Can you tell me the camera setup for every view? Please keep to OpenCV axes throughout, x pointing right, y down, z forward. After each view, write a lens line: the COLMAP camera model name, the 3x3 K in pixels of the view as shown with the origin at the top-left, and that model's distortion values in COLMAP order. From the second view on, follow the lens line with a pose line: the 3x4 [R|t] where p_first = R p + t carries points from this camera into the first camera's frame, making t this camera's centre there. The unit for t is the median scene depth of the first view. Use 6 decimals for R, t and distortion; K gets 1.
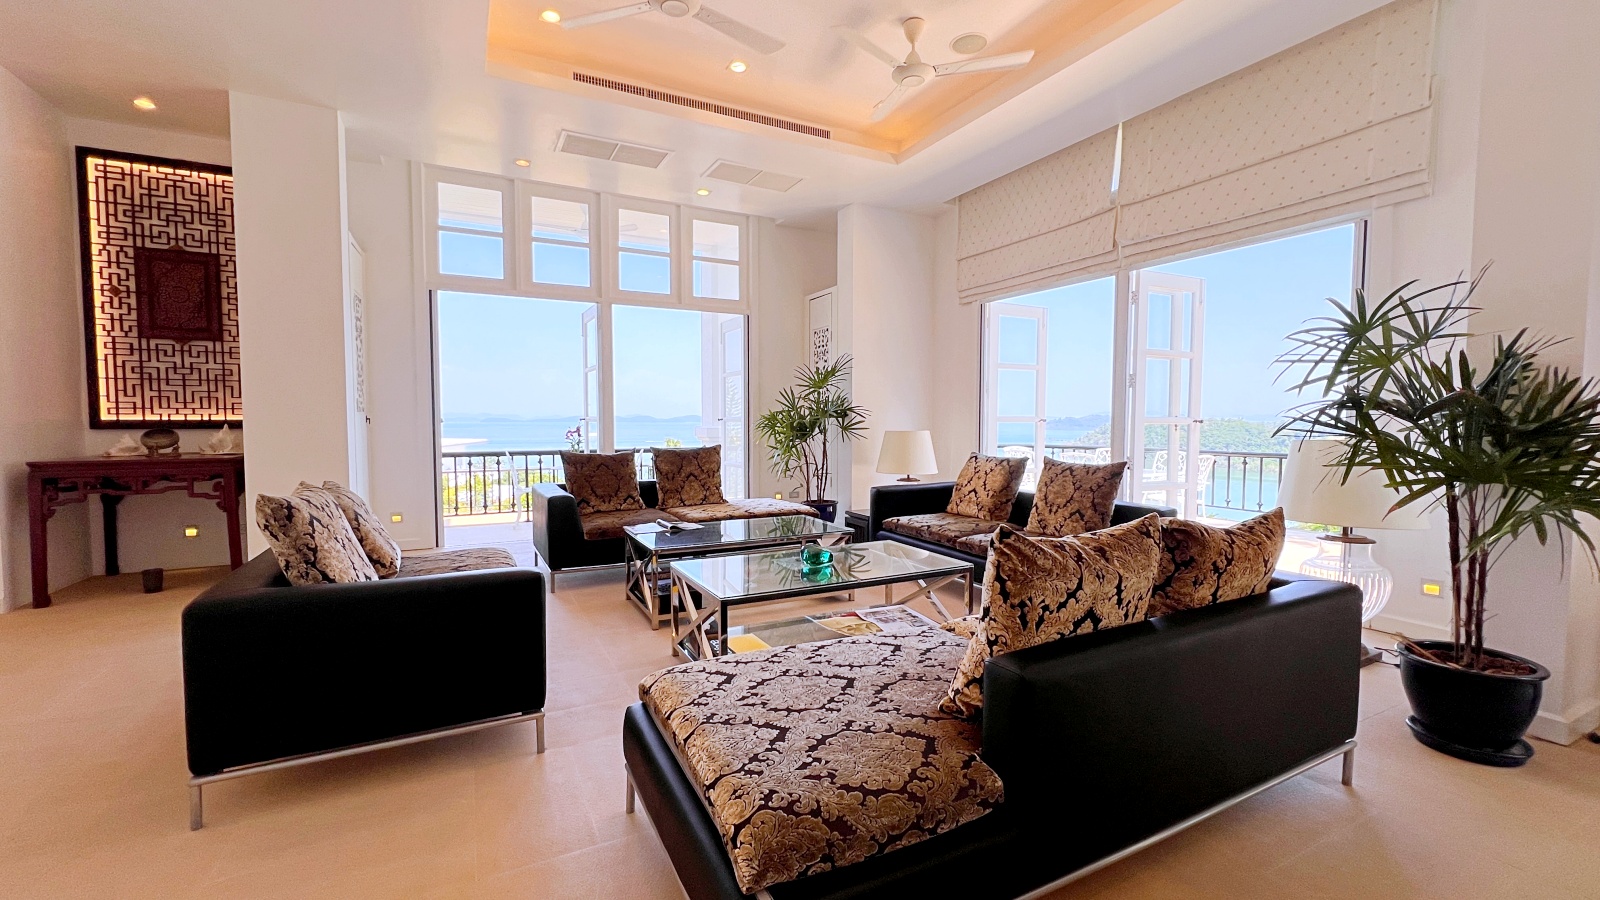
lens RADIAL K [[648.0, 0, 800.1], [0, 648.0, 451.7], [0, 0, 1]] dist [-0.002379, 0.000794]
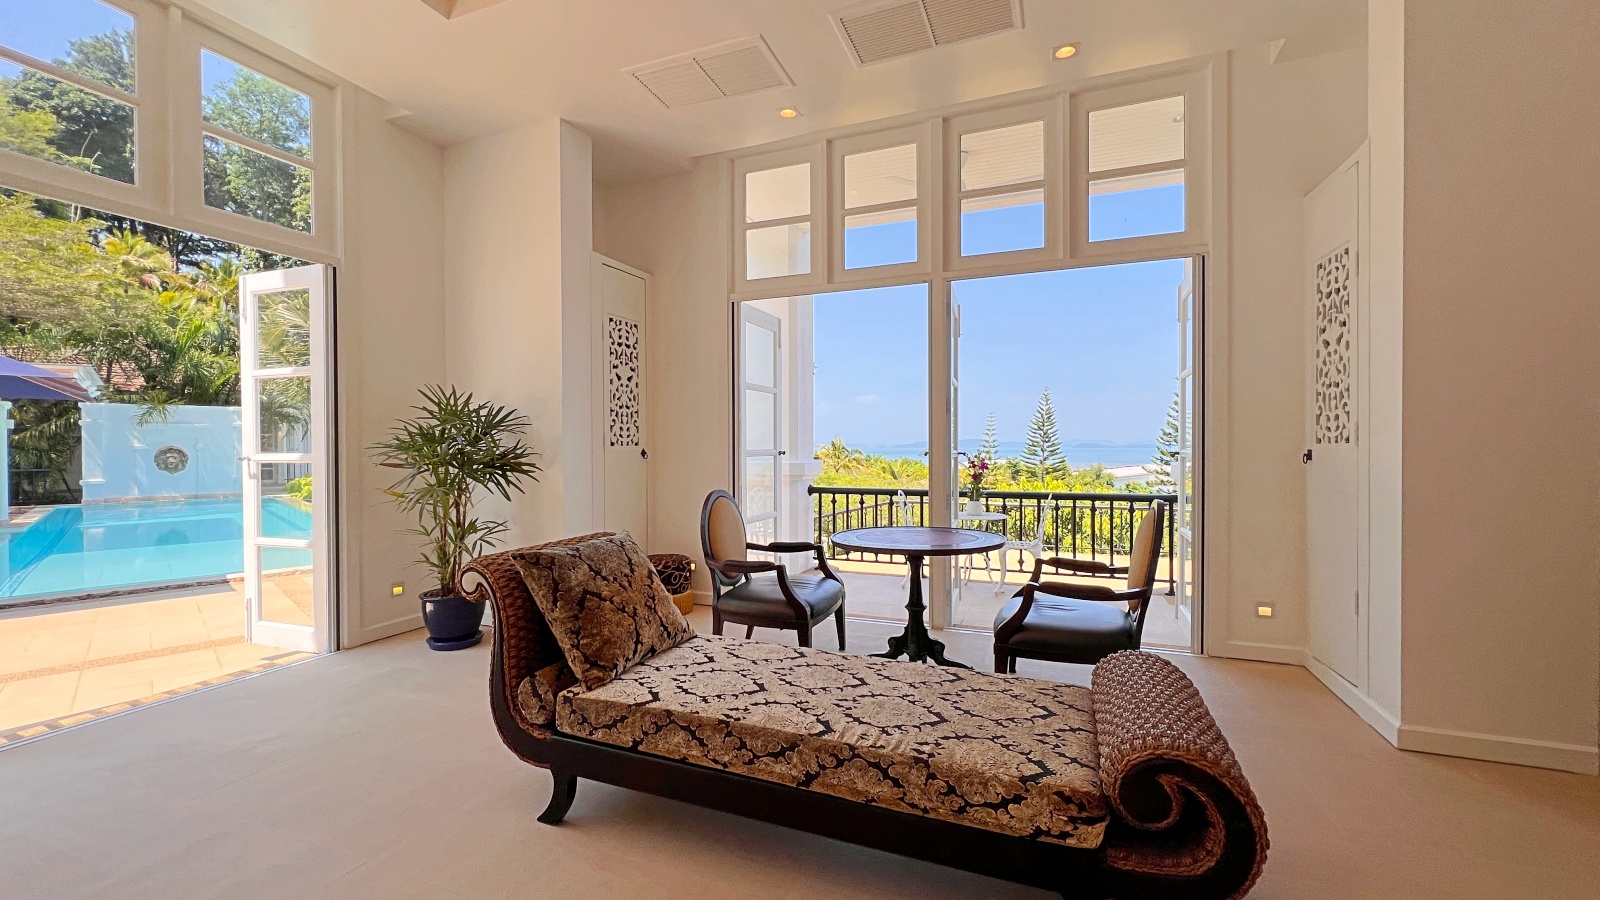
lens RADIAL K [[648.0, 0, 800.3], [0, 648.0, 454.0], [0, 0, 1]] dist [-0.002379, 0.000794]
pose [[0.650273, -0.001272, -0.759700, 0.116627], [-0.031534, 0.999092, -0.028664, -0.022700], [0.759046, 0.042595, 0.649642, 0.452614]]
